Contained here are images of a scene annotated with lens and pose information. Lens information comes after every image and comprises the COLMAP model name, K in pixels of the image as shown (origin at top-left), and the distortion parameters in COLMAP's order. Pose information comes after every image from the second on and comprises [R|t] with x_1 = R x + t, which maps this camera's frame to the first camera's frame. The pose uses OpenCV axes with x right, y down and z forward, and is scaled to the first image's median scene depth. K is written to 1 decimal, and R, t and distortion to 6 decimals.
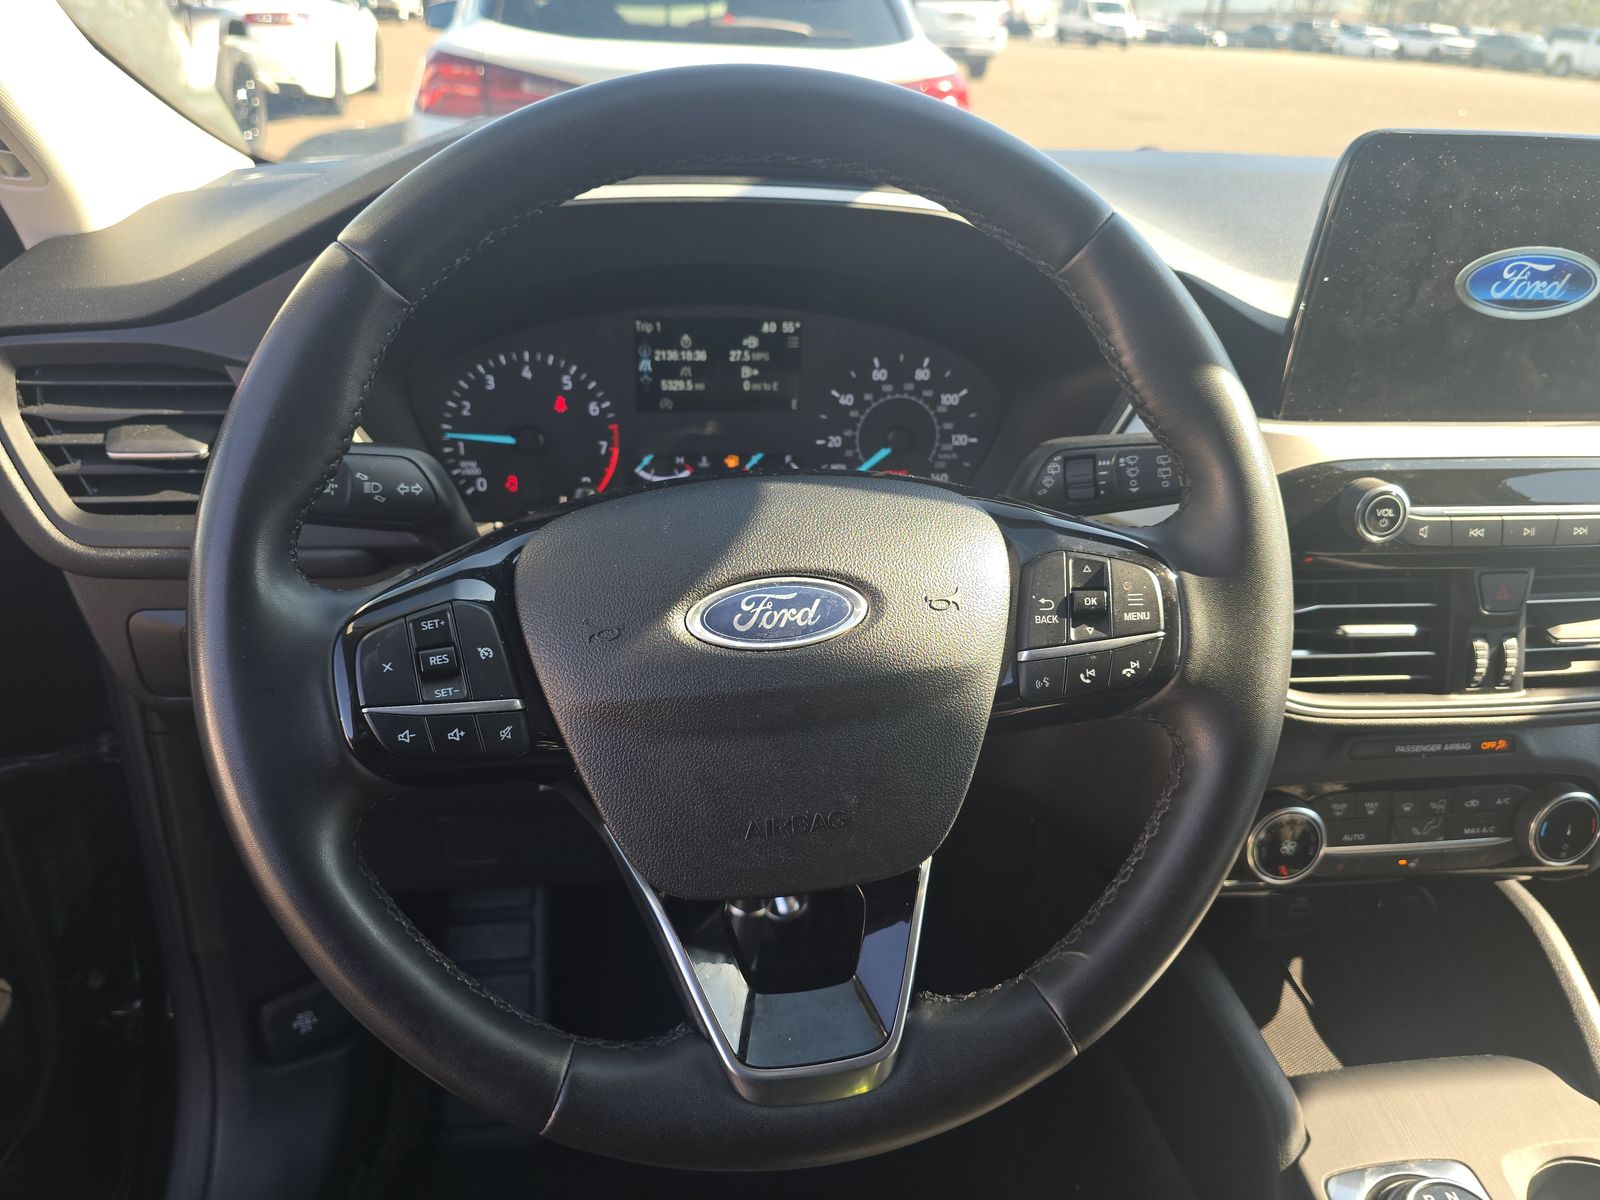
lens RADIAL K [[1116.4, 0, 713.3], [0, 1116.4, 597.1], [0, 0, 1]] dist [0.030773, -0.039073]
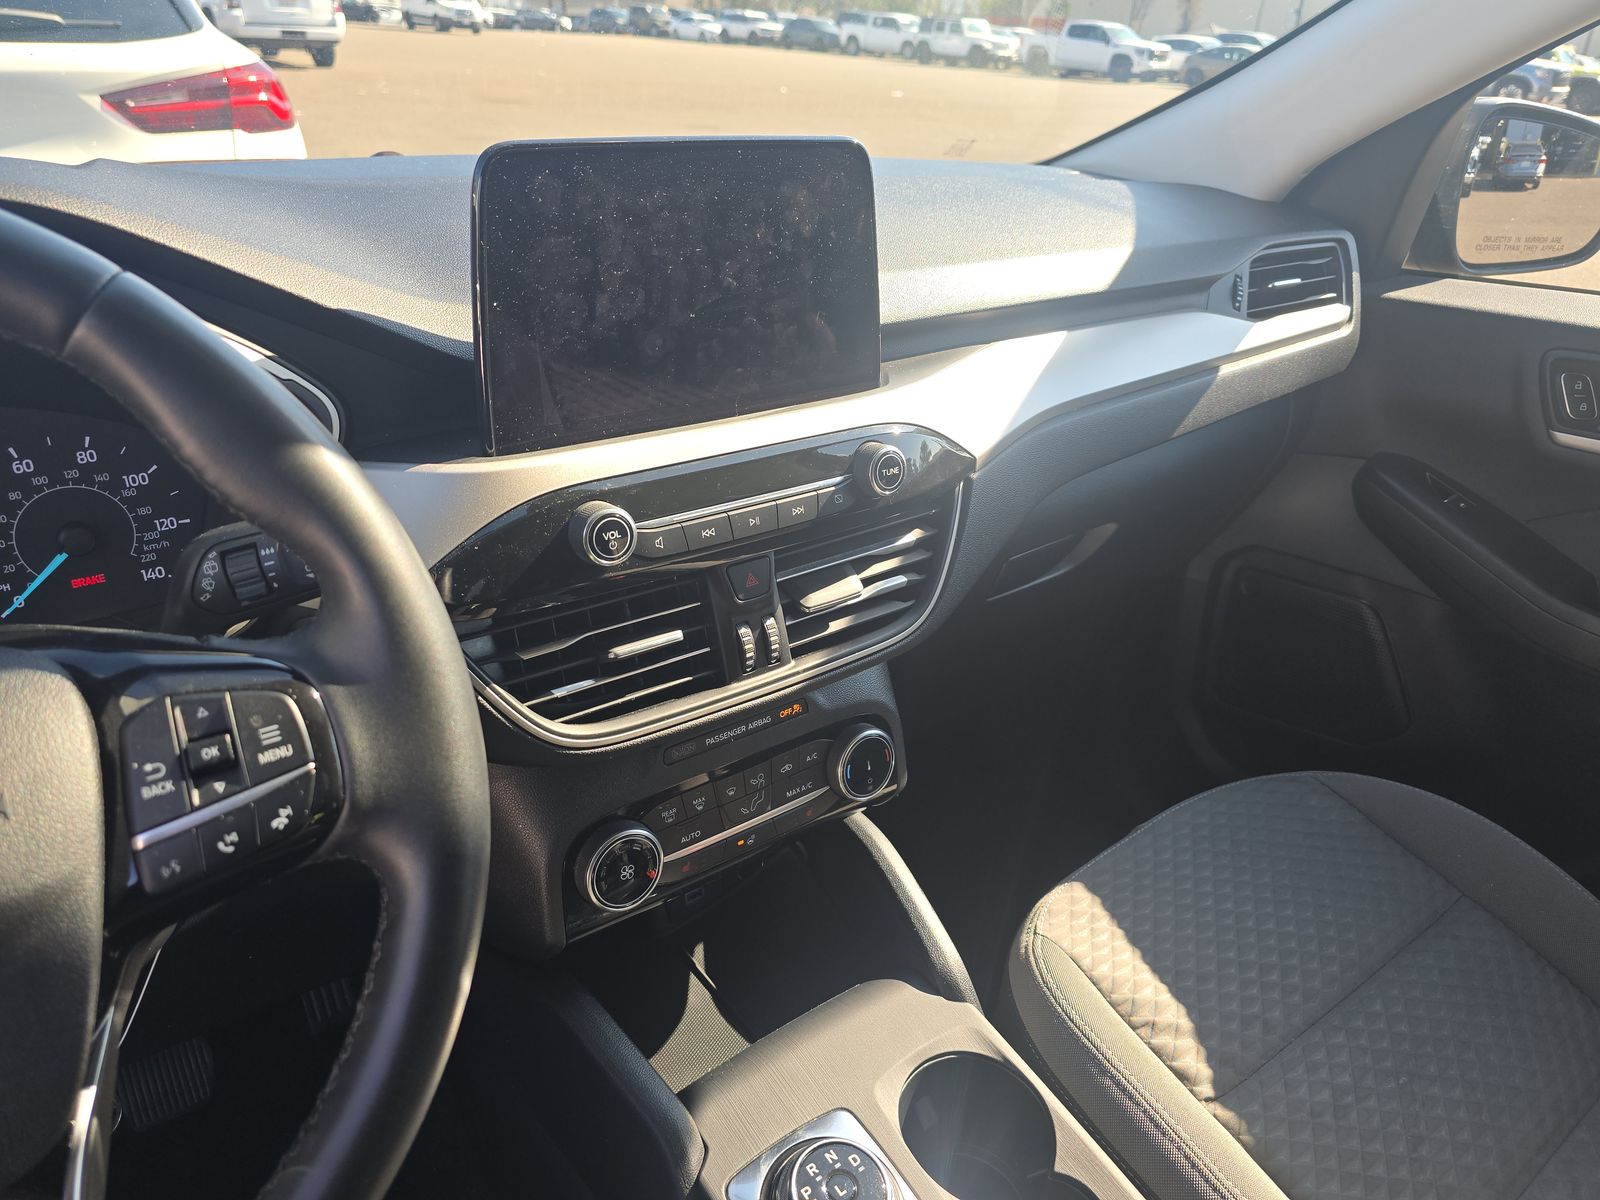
lens RADIAL K [[1086.4, 0, 789.4], [0, 1086.4, 585.2], [0, 0, 1]] dist [0.068159, -0.082954]
pose [[0.868864, -0.221840, 0.442564, 0.276815], [0.215299, 0.974335, 0.065711, -0.056109], [-0.445783, 0.038190, 0.894326, 0.073635]]
